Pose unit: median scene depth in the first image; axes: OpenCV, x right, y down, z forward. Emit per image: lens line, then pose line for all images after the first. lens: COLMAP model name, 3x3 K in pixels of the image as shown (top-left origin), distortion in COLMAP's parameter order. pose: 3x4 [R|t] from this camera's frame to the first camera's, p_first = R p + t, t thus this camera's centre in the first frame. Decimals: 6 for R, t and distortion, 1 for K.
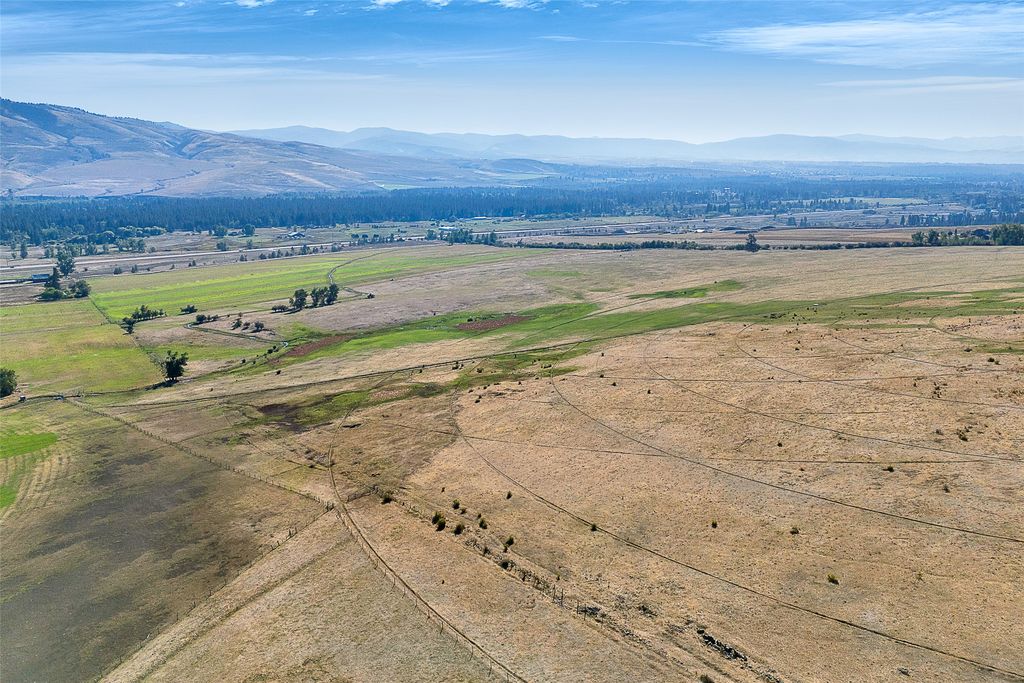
lens RADIAL K [[741.6, 0, 515.6], [0, 741.6, 340.7], [0, 0, 1]] dist [0.073560, -0.067420]
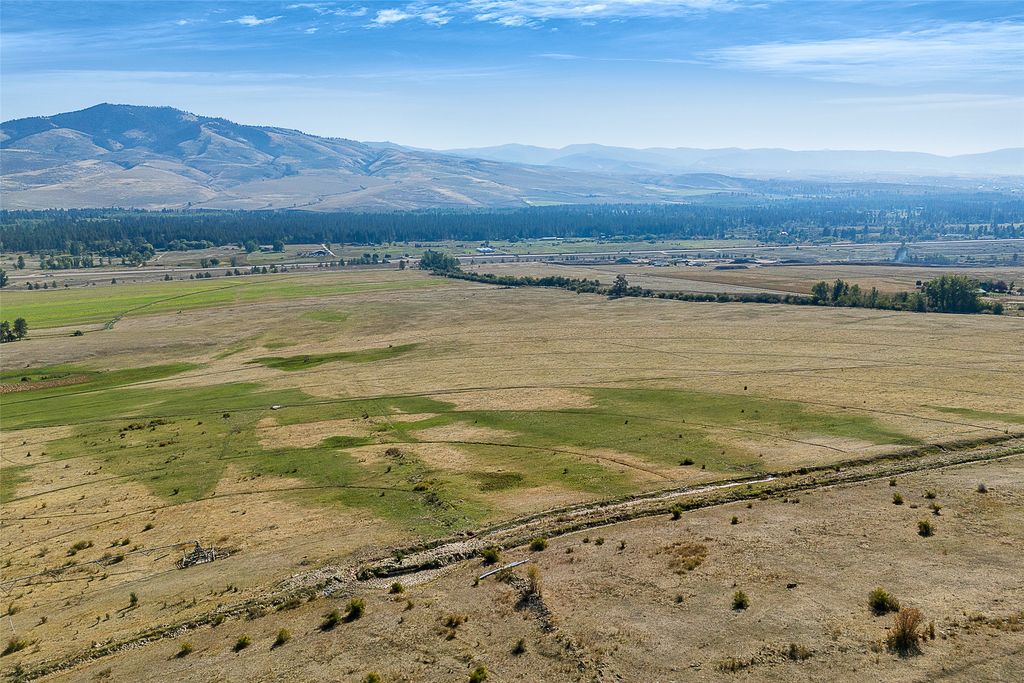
lens RADIAL K [[742.1, 0, 515.9], [0, 742.1, 353.5], [0, 0, 1]] dist [0.077355, -0.074098]
pose [[0.959710, 0.065289, -0.273303, 0.090775], [-0.066436, 0.997778, 0.005064, -0.013460], [0.273027, 0.013297, 0.961915, 0.058066]]
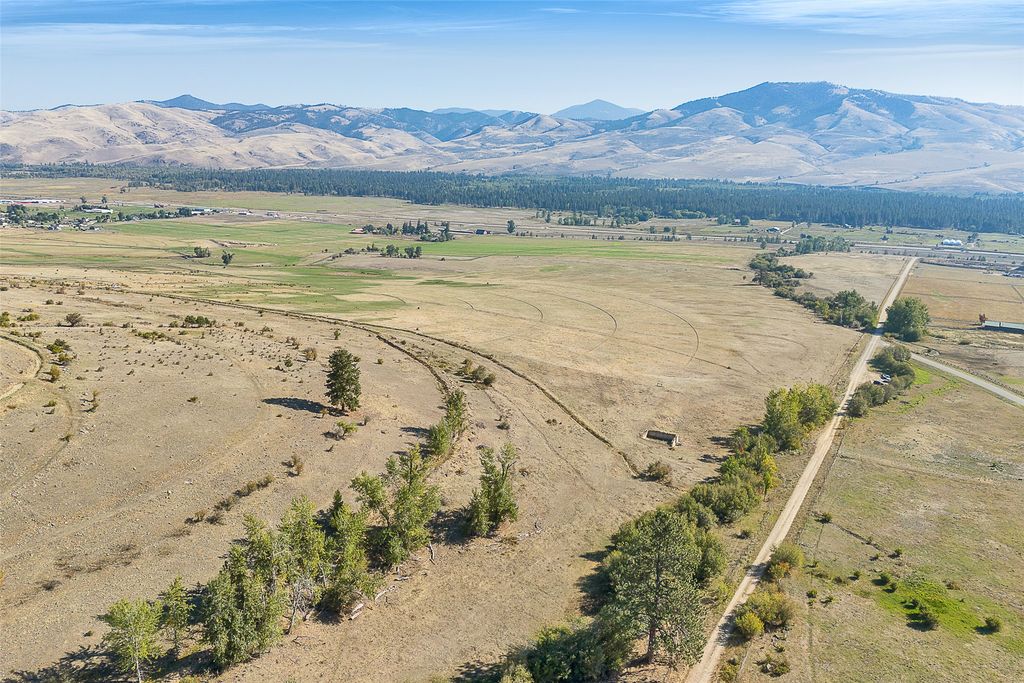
lens RADIAL K [[742.1, 0, 515.9], [0, 742.1, 353.5], [0, 0, 1]] dist [0.077355, -0.074098]
pose [[0.439767, 0.251207, -0.862264, 0.202098], [-0.225040, 0.960279, 0.164989, -0.027432], [0.869461, 0.121487, 0.478831, 0.084320]]
